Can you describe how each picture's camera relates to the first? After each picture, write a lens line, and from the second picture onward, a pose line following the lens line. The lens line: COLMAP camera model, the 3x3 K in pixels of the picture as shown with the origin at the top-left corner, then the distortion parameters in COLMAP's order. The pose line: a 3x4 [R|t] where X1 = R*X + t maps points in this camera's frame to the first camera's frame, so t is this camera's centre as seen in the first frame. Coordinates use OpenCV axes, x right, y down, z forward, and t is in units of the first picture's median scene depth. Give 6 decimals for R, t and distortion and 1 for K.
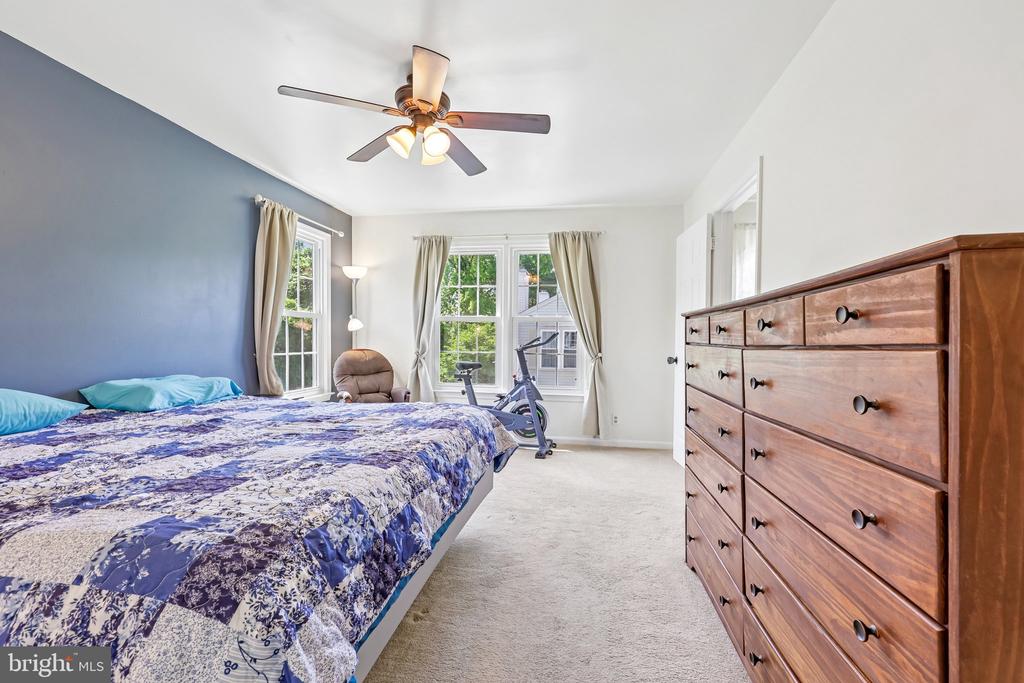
lens RADIAL K [[423.5, 0, 512.1], [0, 423.5, 356.1], [0, 0, 1]] dist [-0.000878, 0.000043]
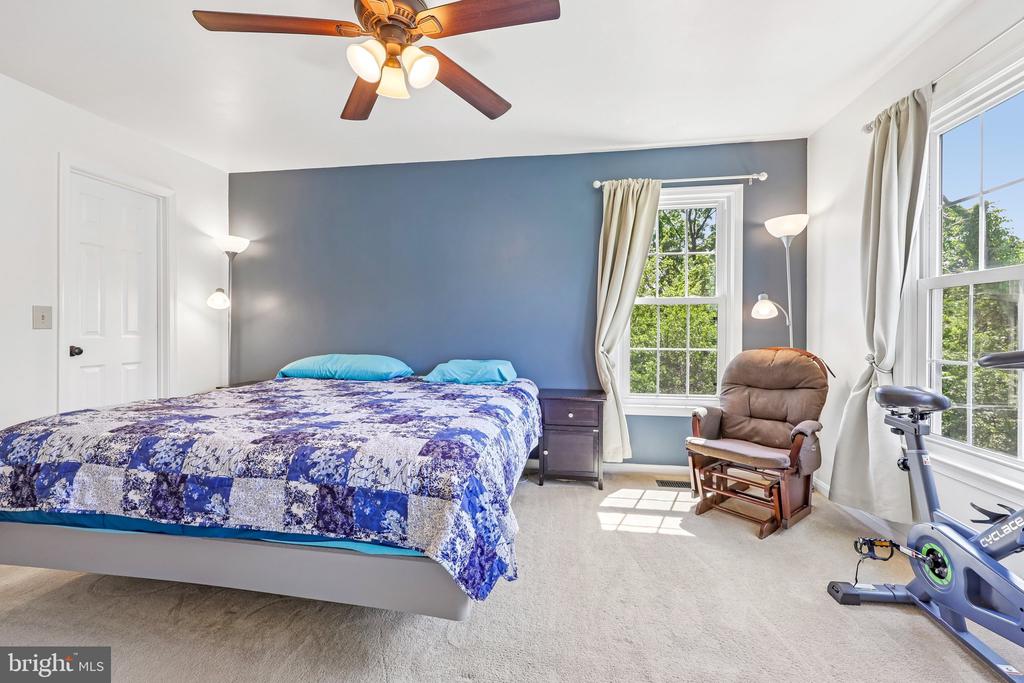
lens RADIAL K [[422.0, 0, 511.3], [0, 422.0, 333.8], [0, 0, 1]] dist [-0.000331, 0.000298]
pose [[0.012840, -0.000391, -0.999917, 0.805778], [-0.043868, 0.999037, -0.000954, -0.057792], [0.998955, 0.043877, 0.012810, 1.831489]]
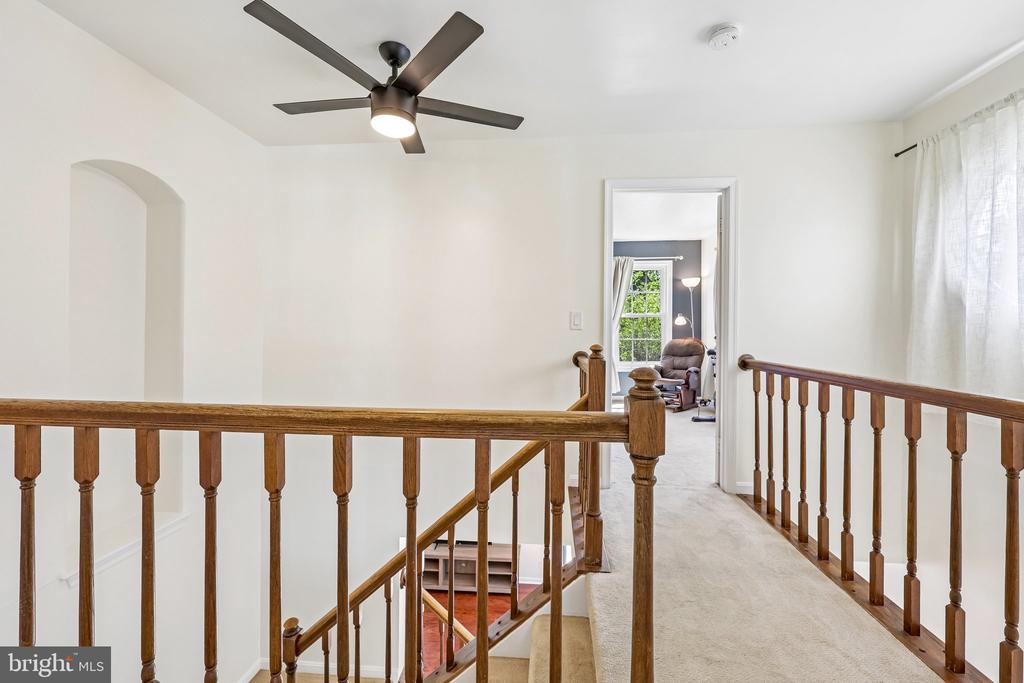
lens RADIAL K [[422.0, 0, 511.3], [0, 422.0, 333.8], [0, 0, 1]] dist [-0.000331, 0.000298]
pose [[0.080168, 0.003924, -0.996774, 2.980595], [-0.044824, 0.998995, 0.000328, -0.015226], [0.995773, 0.044653, 0.080264, 0.983077]]
